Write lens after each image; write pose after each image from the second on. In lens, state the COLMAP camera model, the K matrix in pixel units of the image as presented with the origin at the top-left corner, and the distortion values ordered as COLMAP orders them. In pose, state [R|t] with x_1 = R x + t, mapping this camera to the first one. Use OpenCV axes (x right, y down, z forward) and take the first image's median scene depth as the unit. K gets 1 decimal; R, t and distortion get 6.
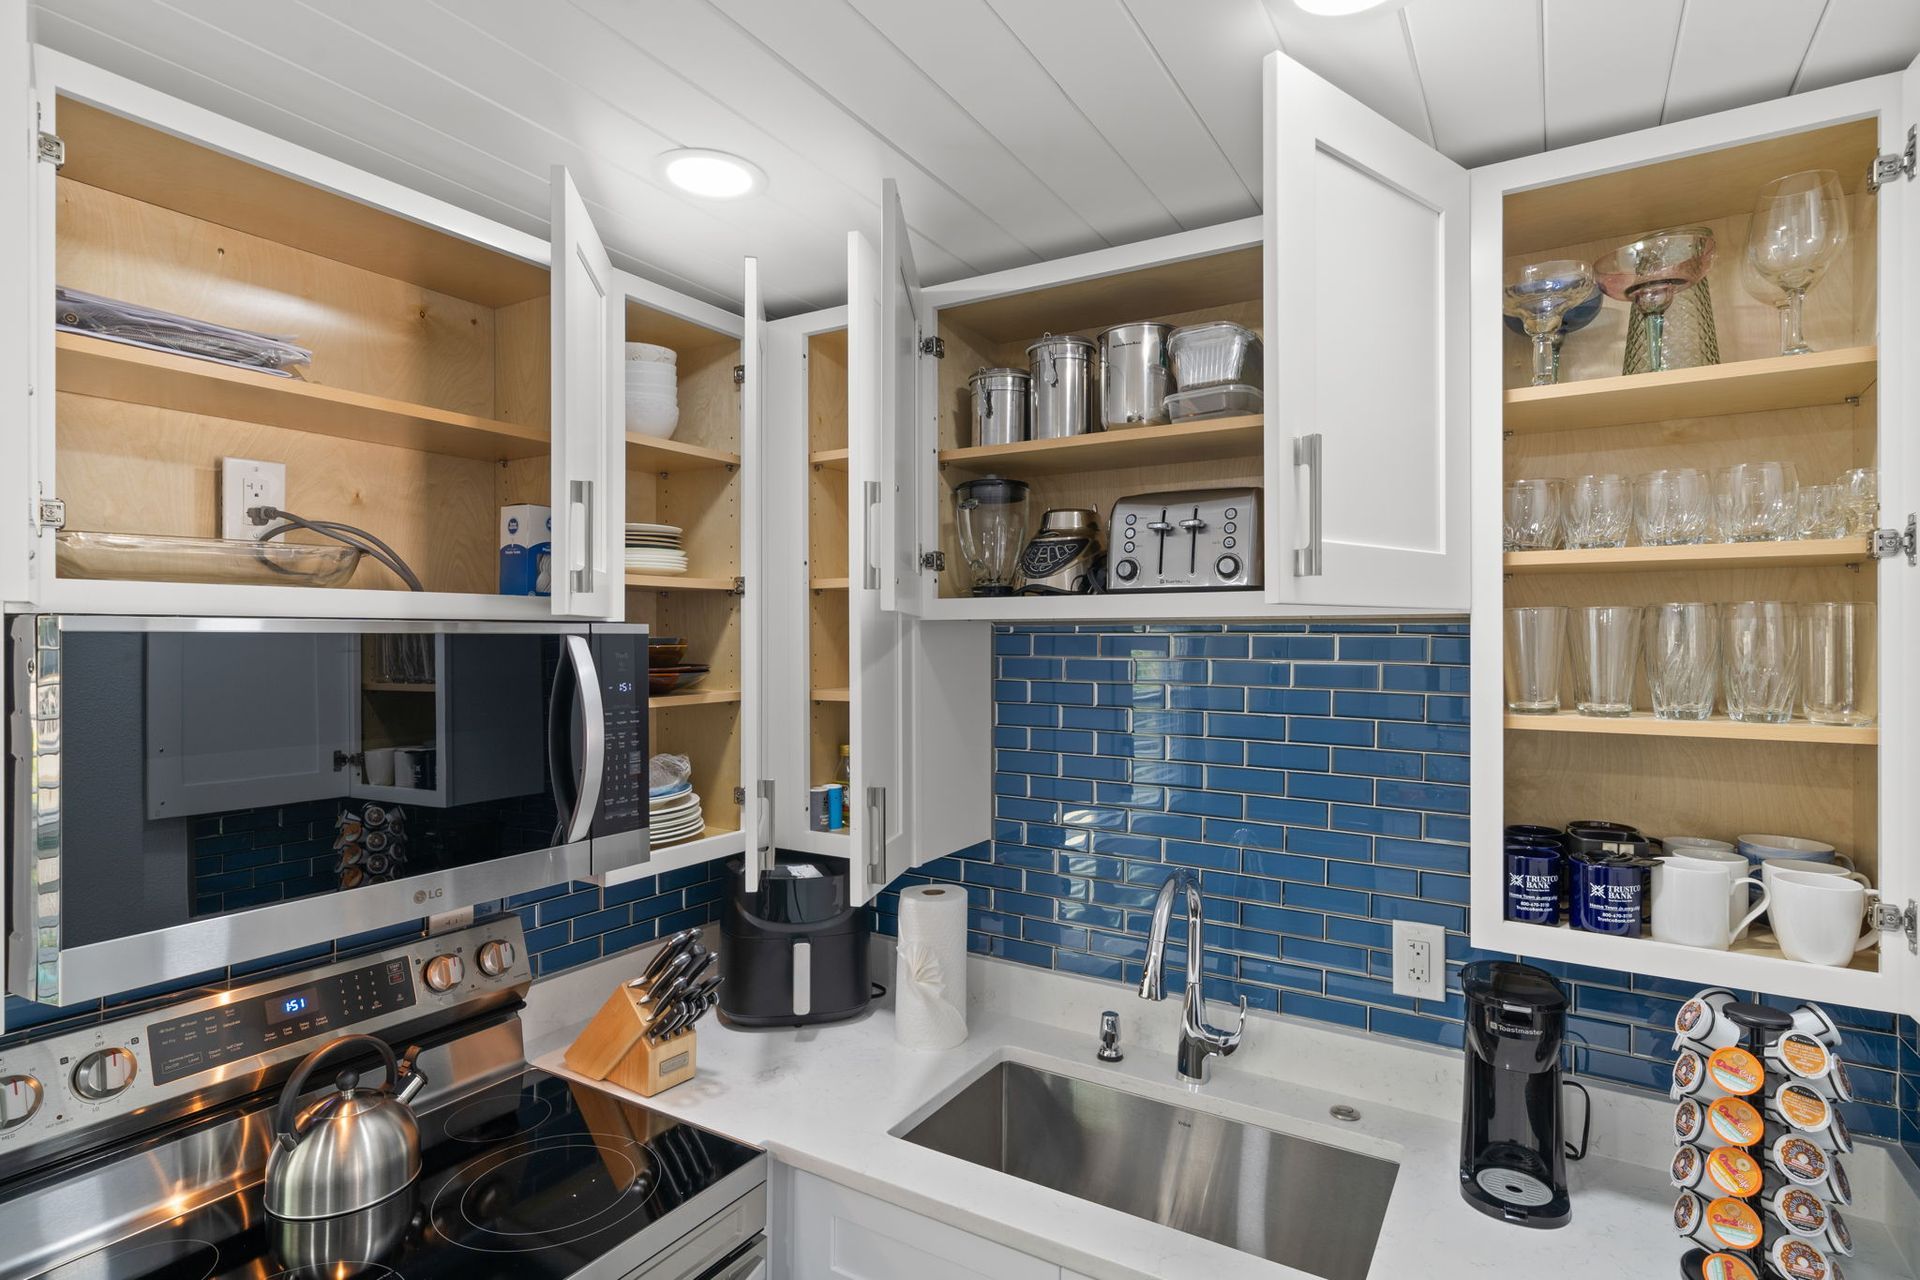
lens RADIAL K [[982.1, 0, 960.0], [0, 982.1, 640.0], [0, 0, 1]] dist [0.000484, 0.000052]
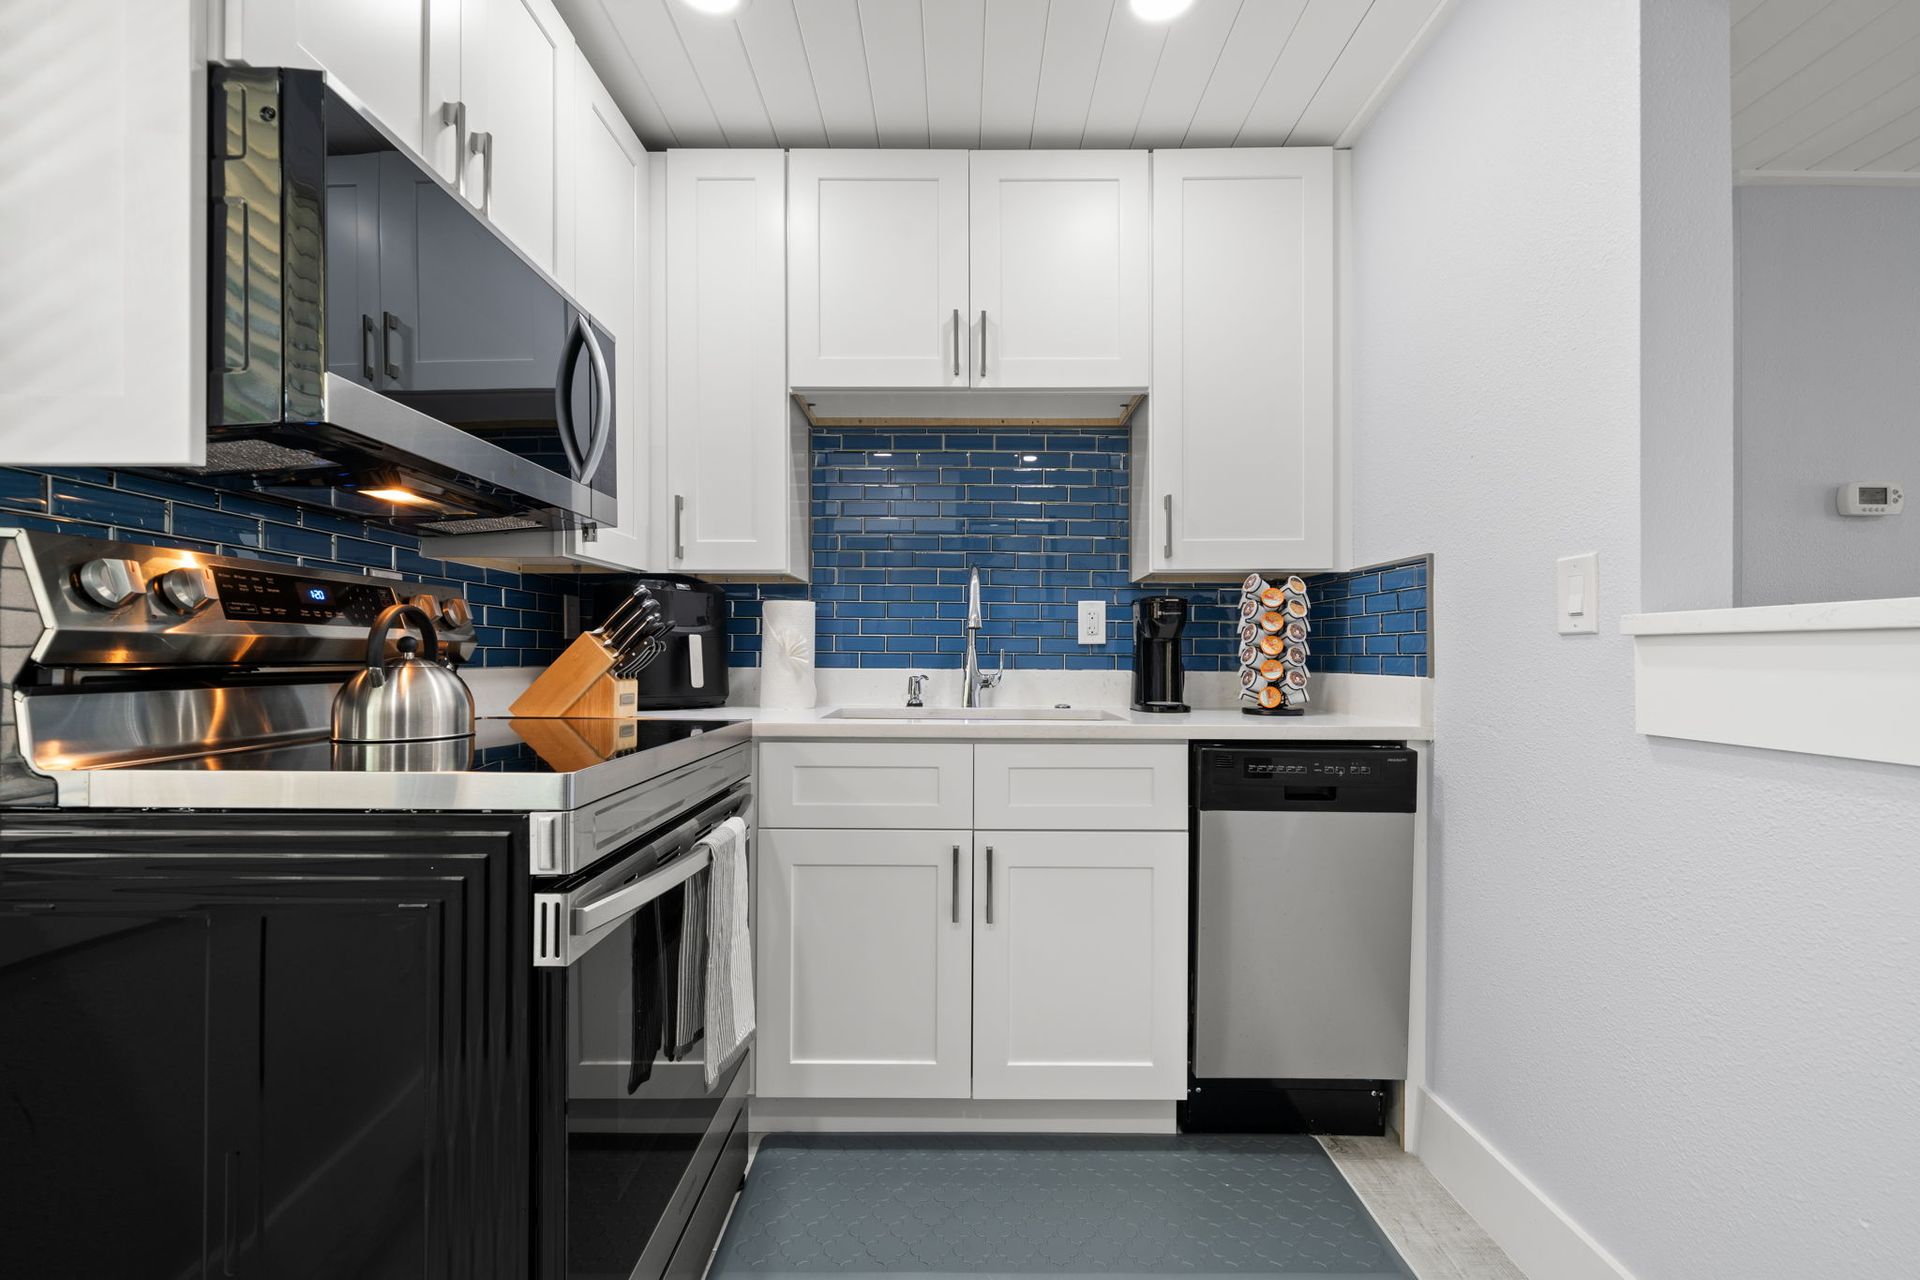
lens RADIAL K [[791.6, 0, 959.1], [0, 791.6, 649.0], [0, 0, 1]] dist [-0.001200, 0.000003]
pose [[0.854893, 0.000057, 0.518805, -0.525586], [0.002380, 0.999989, -0.004032, 0.432733], [-0.518800, 0.004682, 0.854883, -0.083275]]
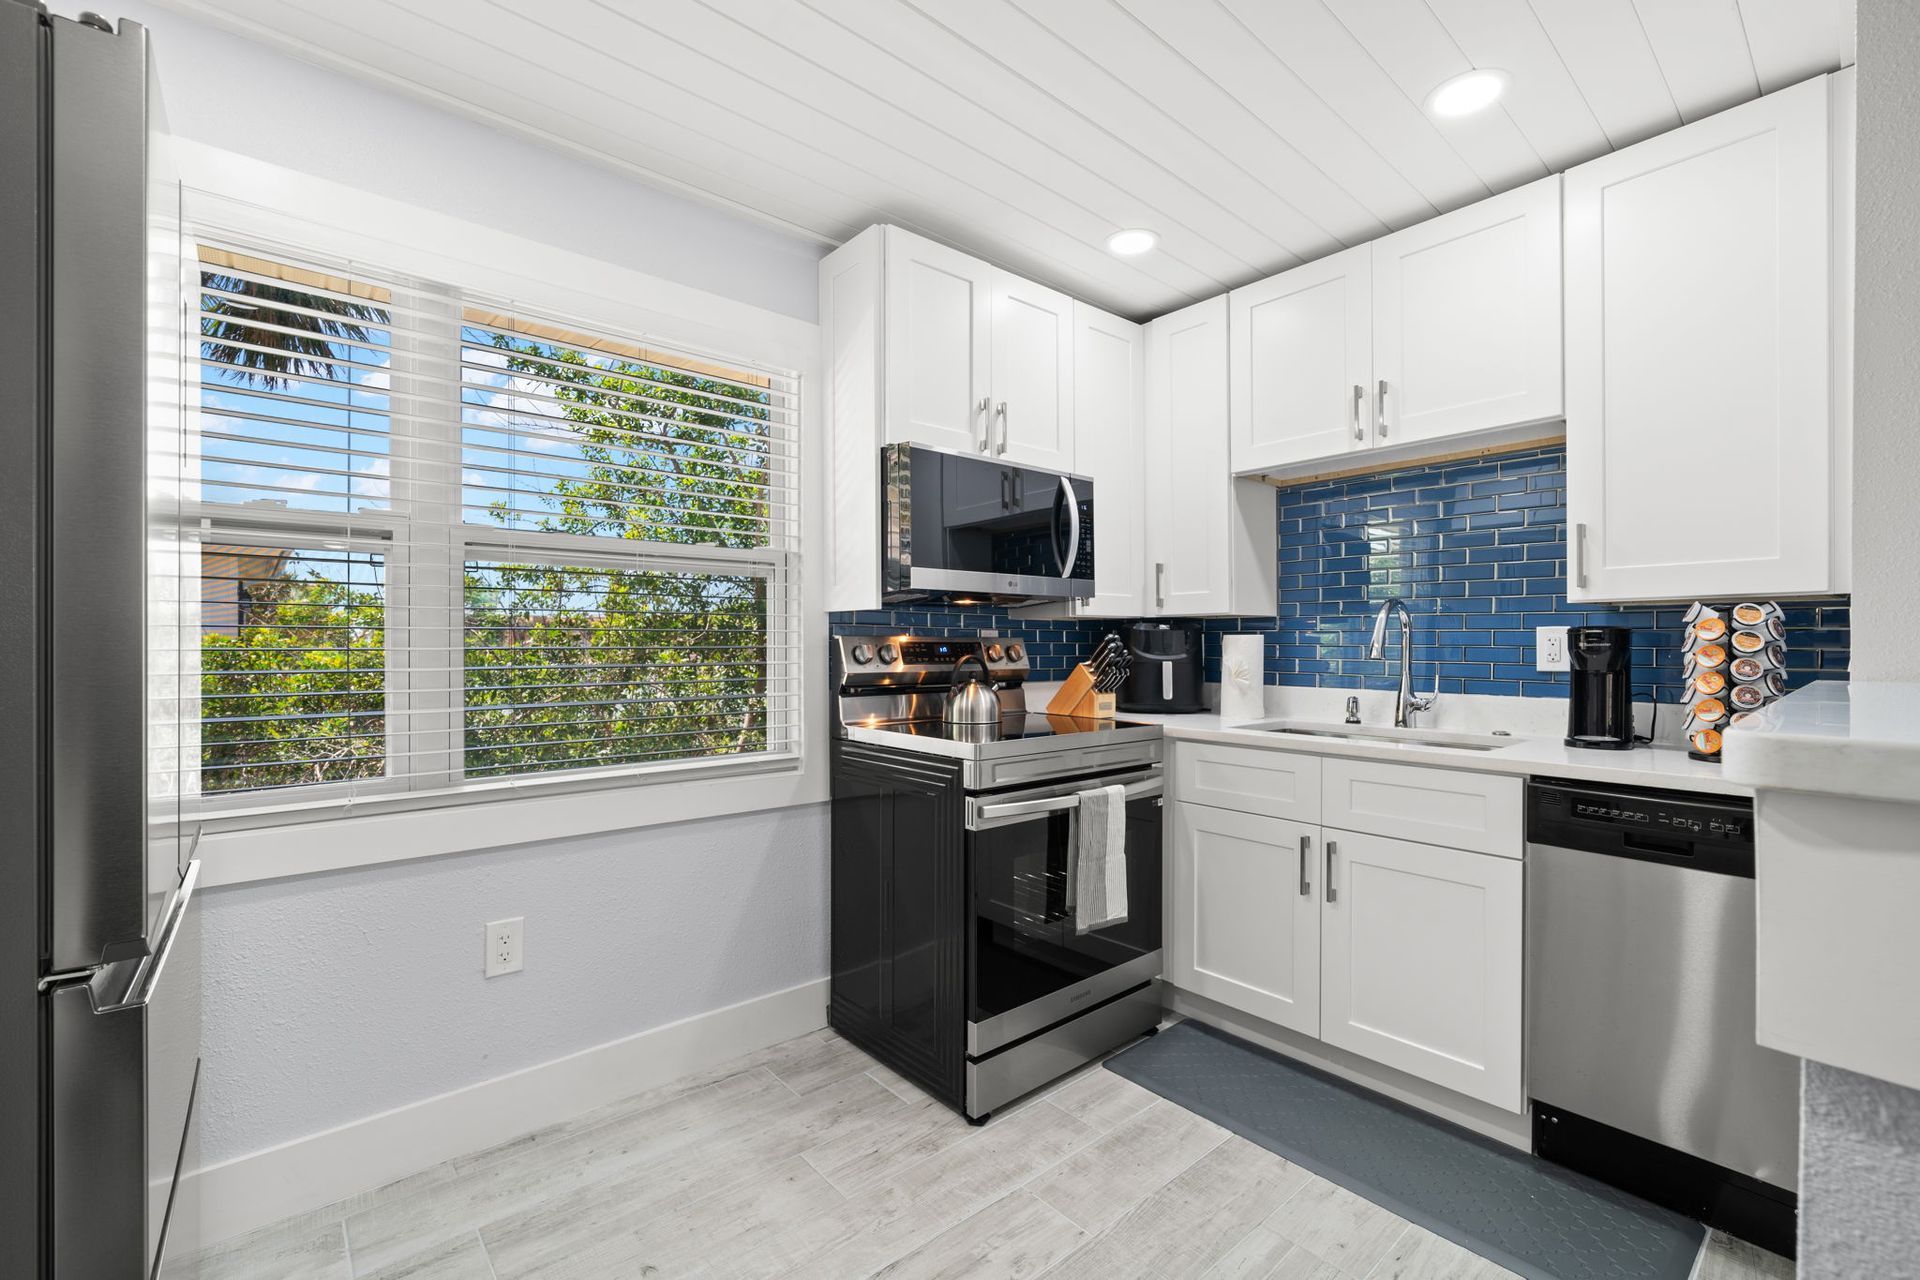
lens RADIAL K [[818.7, 0, 974.5], [0, 818.7, 640.1], [0, 0, 1]] dist [0.002750, 0.000533]
pose [[0.955894, -0.007367, -0.293619, -0.074875], [0.005859, 0.999965, -0.006015, 0.359297], [0.293653, 0.004030, 0.955904, -0.716189]]
